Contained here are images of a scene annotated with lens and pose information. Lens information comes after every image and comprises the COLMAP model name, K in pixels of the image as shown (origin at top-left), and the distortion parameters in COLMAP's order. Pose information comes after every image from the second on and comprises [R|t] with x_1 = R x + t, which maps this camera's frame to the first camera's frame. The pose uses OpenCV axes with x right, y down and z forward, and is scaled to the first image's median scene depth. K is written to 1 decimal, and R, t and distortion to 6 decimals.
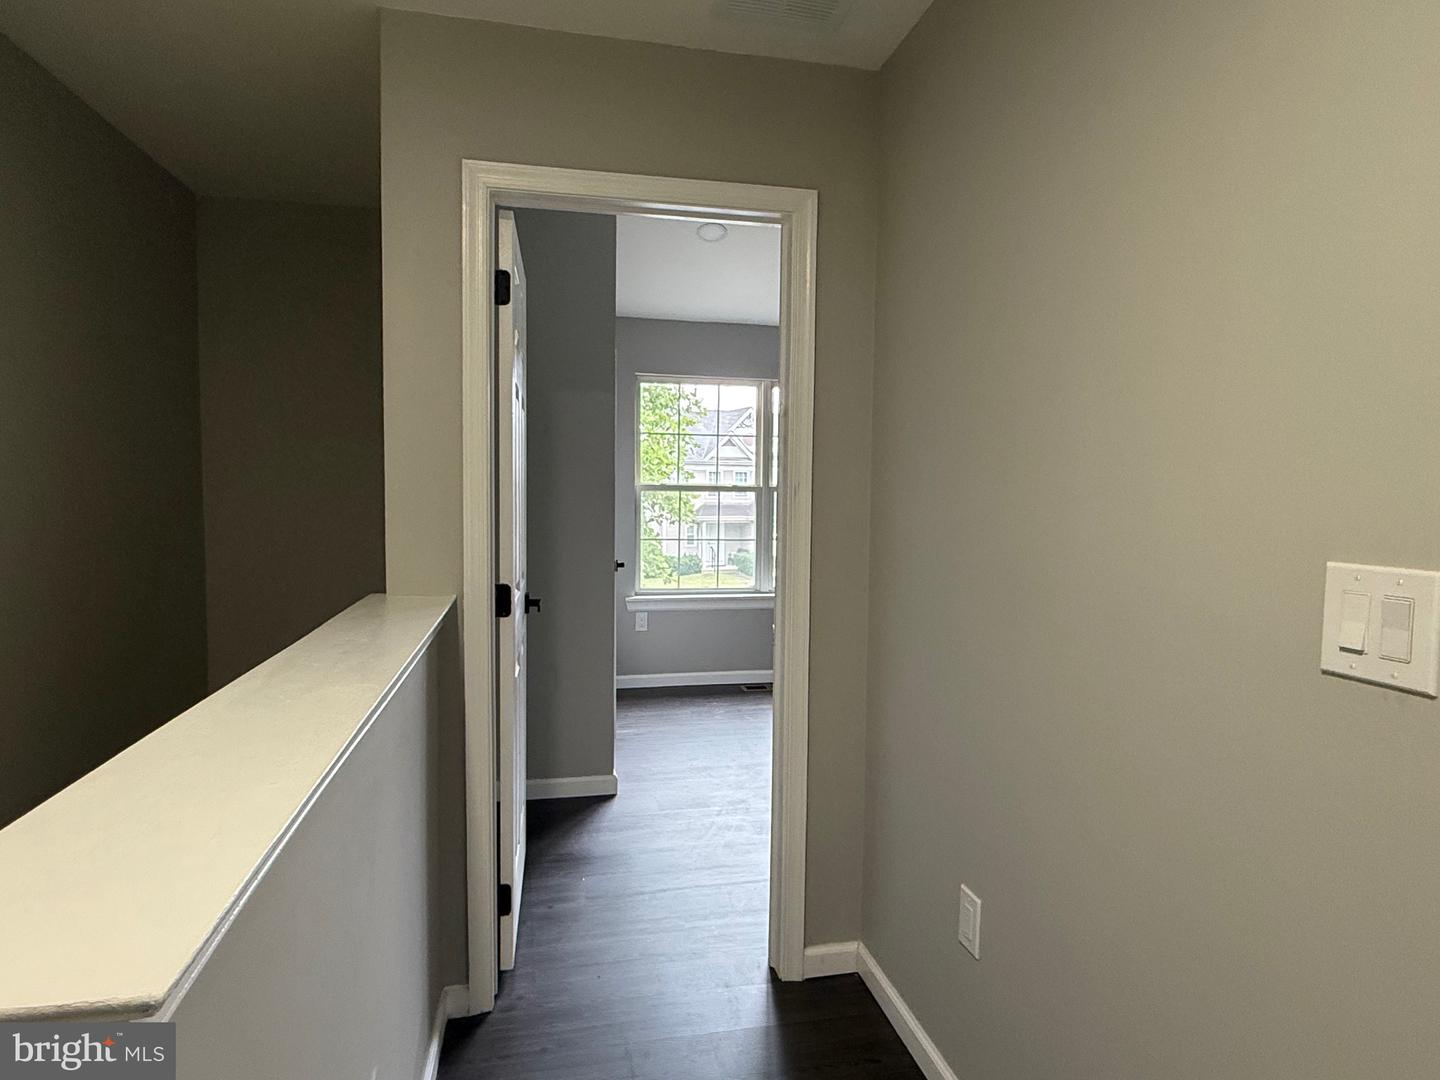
lens RADIAL K [[839.1, 0, 717.3], [0, 839.1, 538.1], [0, 0, 1]] dist [-0.004867, -0.000878]
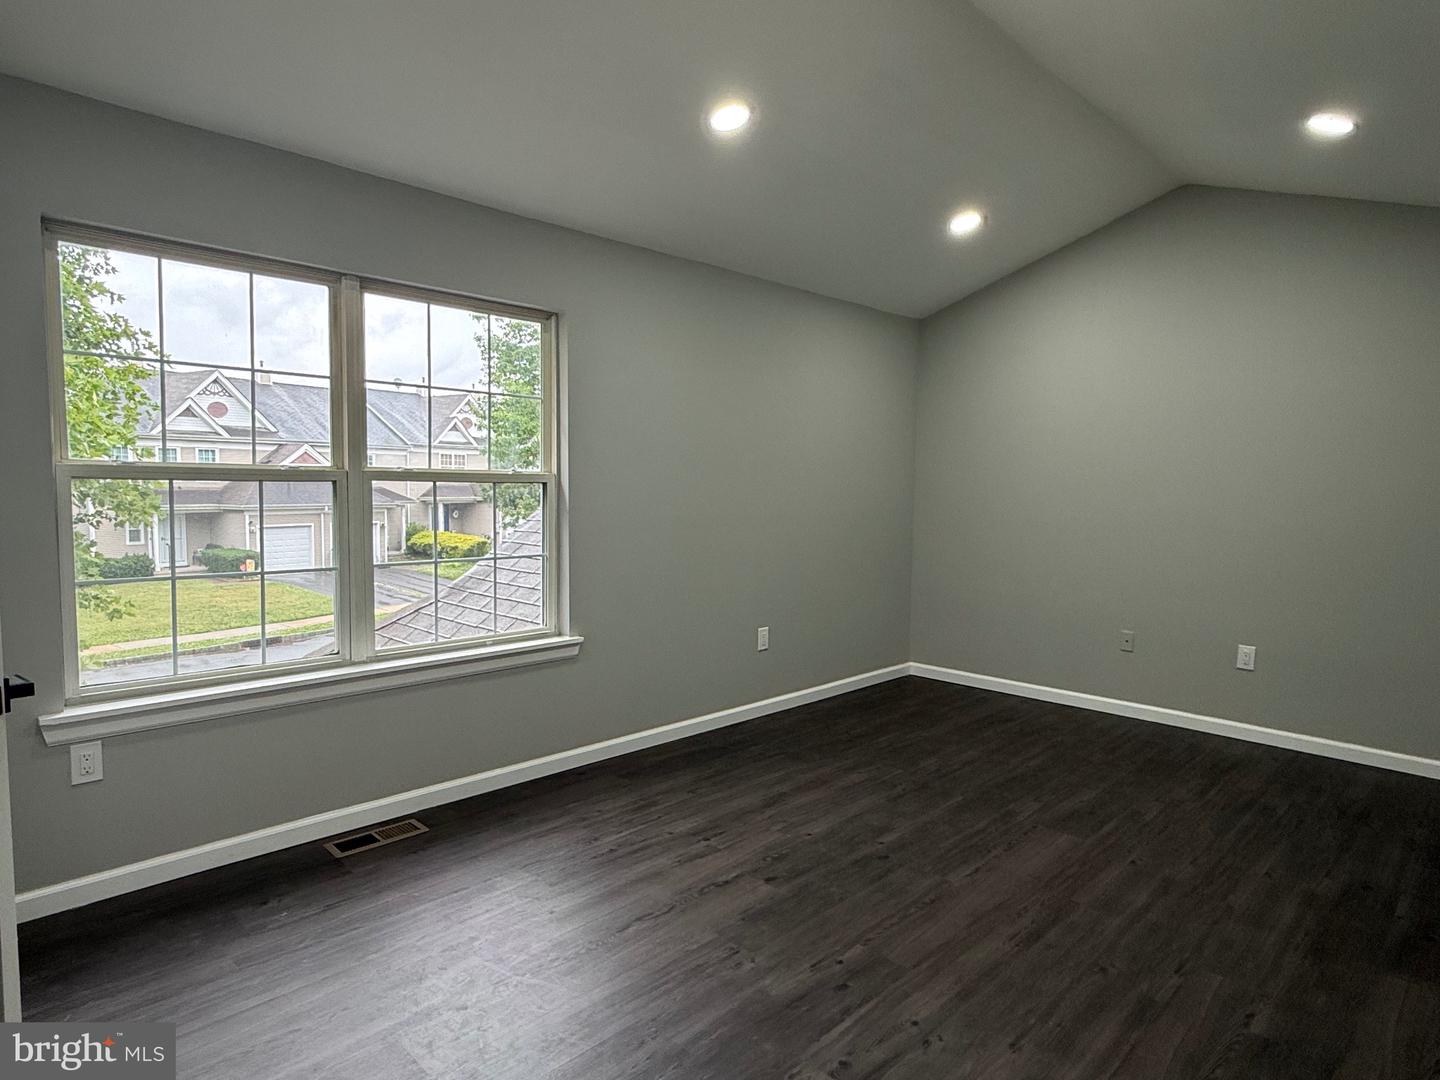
lens RADIAL K [[839.1, 0, 727.2], [0, 839.1, 539.8], [0, 0, 1]] dist [-0.004867, -0.000878]
pose [[0.831330, -0.044011, 0.554033, -0.022426], [0.031007, 0.998980, 0.032830, -0.013087], [-0.554913, -0.010114, 0.831847, 0.202834]]
